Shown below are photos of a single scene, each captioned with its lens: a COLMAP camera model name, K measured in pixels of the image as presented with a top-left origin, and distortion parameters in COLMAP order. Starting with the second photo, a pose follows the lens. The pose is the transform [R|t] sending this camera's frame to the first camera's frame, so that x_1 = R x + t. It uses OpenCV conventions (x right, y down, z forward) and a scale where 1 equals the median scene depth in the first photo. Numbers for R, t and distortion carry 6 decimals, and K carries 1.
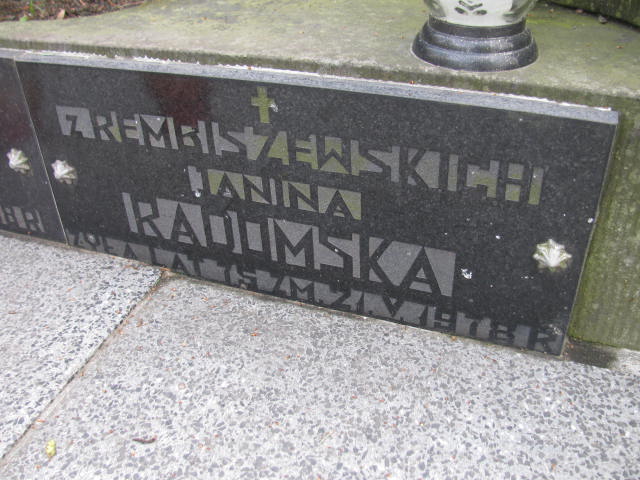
lens RADIAL K [[645.4, 0, 320.0], [0, 645.4, 240.0], [0, 0, 1]] dist [-0.234393, 0.253915]
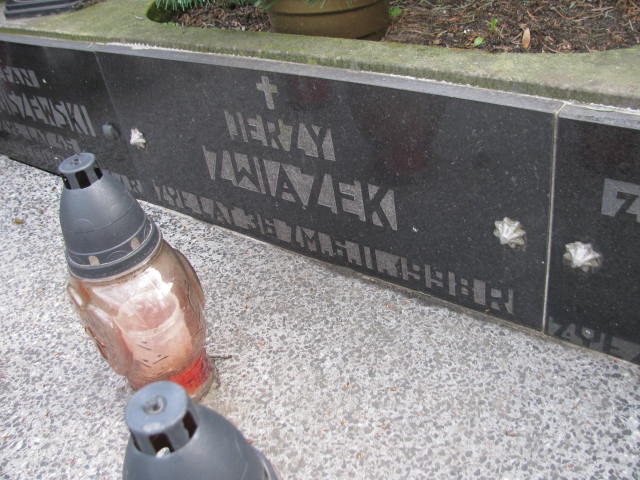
lens RADIAL K [[645.4, 0, 320.0], [0, 645.4, 240.0], [0, 0, 1]] dist [-0.234393, 0.253915]
pose [[0.951115, 0.067812, -0.301300, -0.480319], [-0.053026, 0.996965, 0.056993, -0.153771], [0.304250, -0.038230, 0.951825, 0.167115]]
